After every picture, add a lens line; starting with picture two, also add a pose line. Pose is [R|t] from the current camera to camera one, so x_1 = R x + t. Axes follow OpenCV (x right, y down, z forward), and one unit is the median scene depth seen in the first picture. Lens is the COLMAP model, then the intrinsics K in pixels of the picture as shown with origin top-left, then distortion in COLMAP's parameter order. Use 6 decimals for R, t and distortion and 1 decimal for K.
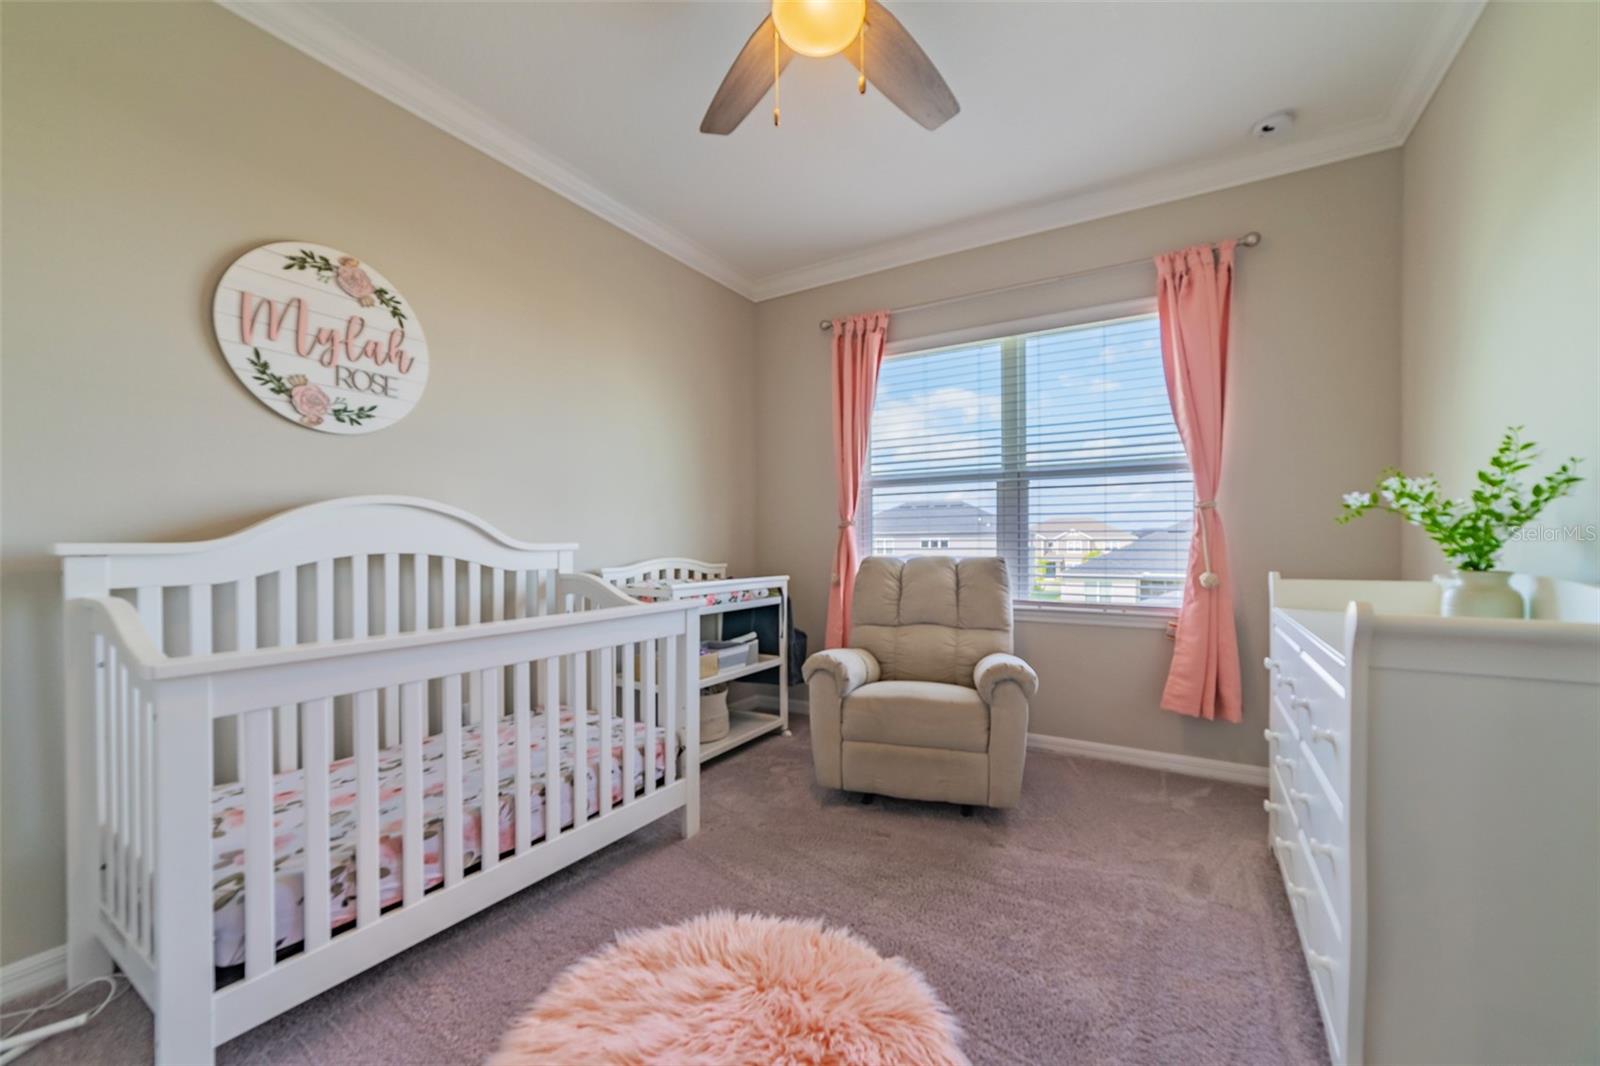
lens RADIAL K [[602.8, 0, 797.1], [0, 602.8, 546.6], [0, 0, 1]] dist [-0.000699, 0.000928]
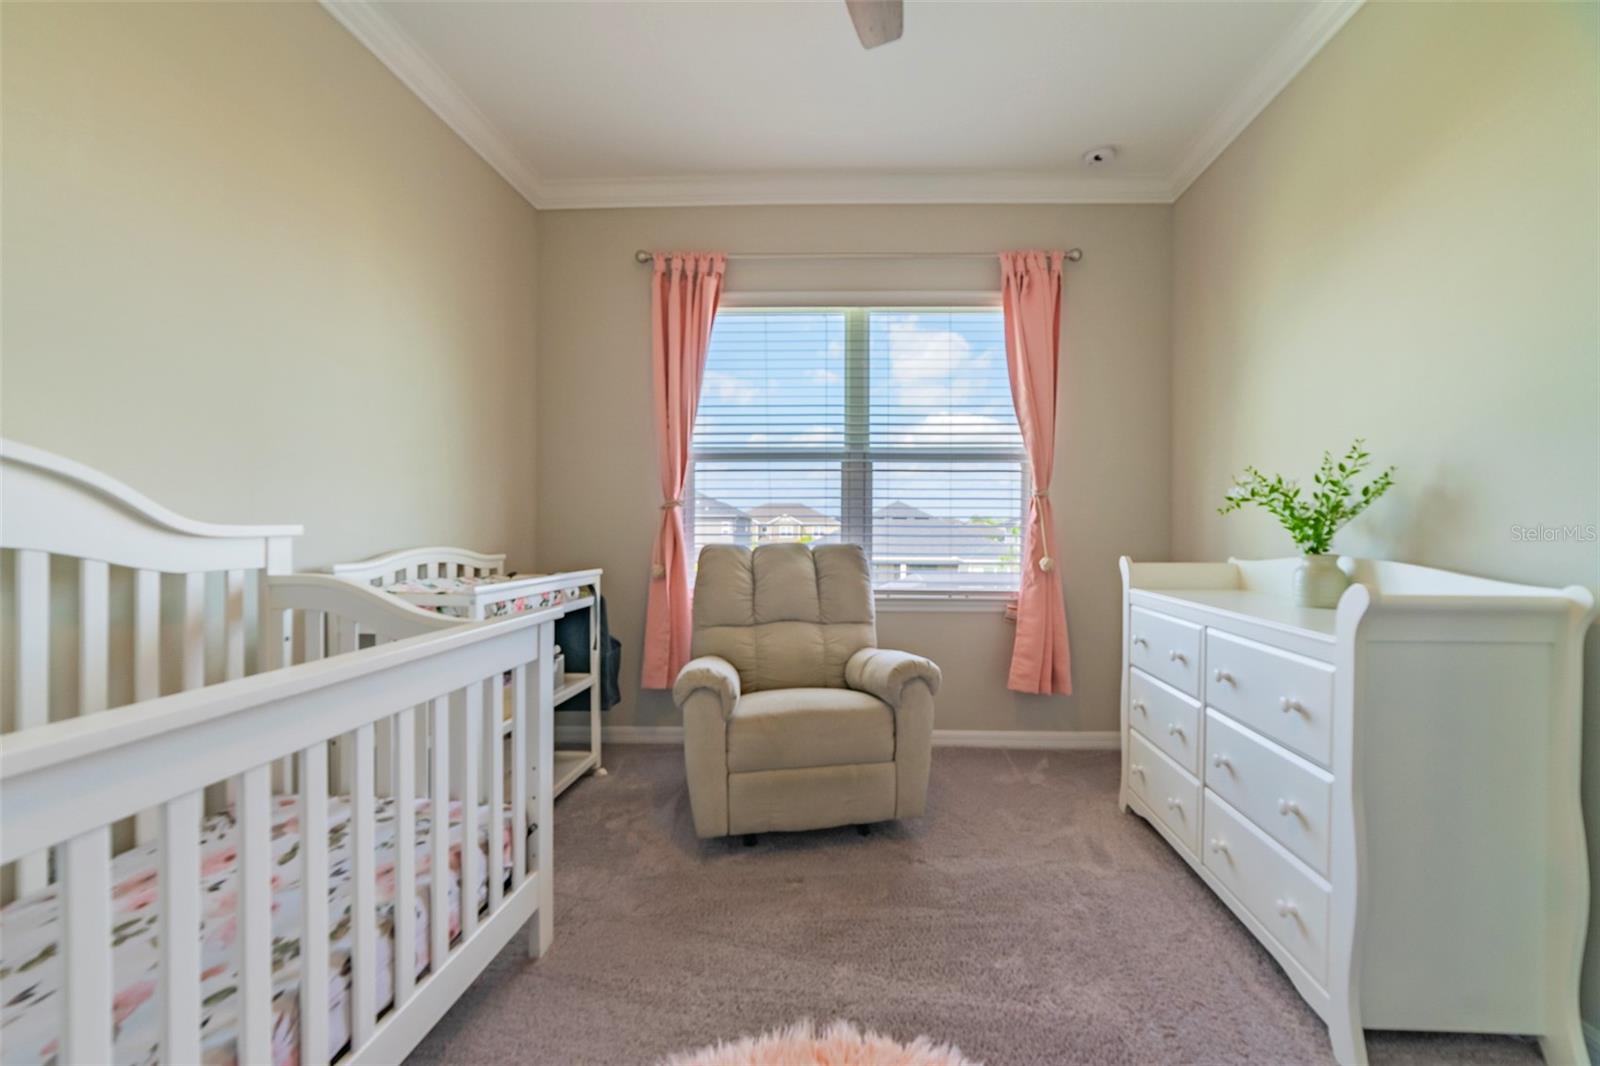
lens RADIAL K [[651.8, 0, 829.8], [0, 651.8, 532.1], [0, 0, 1]] dist [-0.005585, 0.003046]
pose [[0.880186, 0.003265, 0.474617, -0.231127], [-0.004055, 0.999992, 0.000641, -0.001303], [-0.474611, -0.002488, 0.880192, 0.184191]]
